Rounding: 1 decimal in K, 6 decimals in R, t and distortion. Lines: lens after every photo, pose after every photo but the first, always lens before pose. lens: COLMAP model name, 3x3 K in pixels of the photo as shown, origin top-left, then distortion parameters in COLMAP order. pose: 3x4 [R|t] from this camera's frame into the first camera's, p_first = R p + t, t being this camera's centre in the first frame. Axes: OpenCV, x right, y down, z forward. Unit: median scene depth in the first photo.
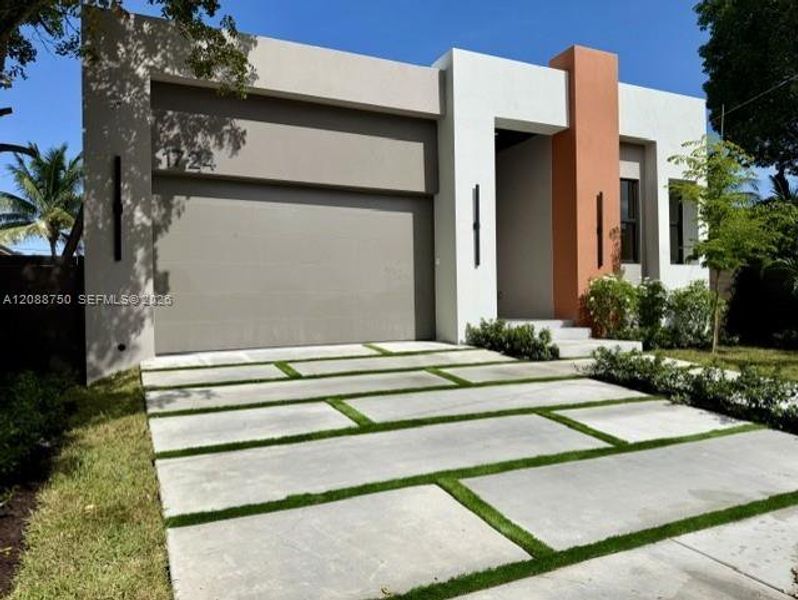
lens RADIAL K [[533.4, 0, 398.5], [0, 533.4, 296.7], [0, 0, 1]] dist [0.010733, -0.021499]
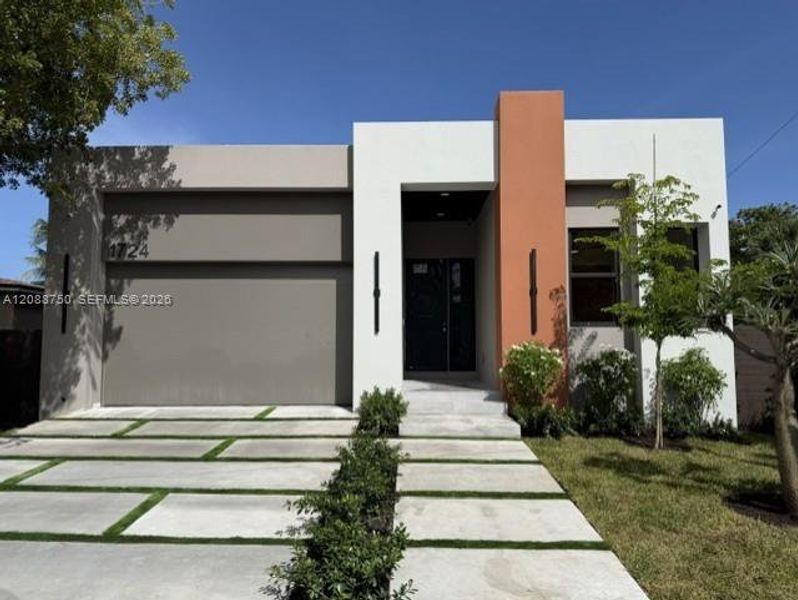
lens RADIAL K [[533.4, 0, 400.4], [0, 533.4, 300.3], [0, 0, 1]] dist [0.010733, -0.021499]
pose [[0.899248, -0.016023, -0.437146, 0.634481], [-0.013786, 0.997795, -0.064931, -0.054410], [0.437222, 0.064415, 0.897044, 0.127800]]
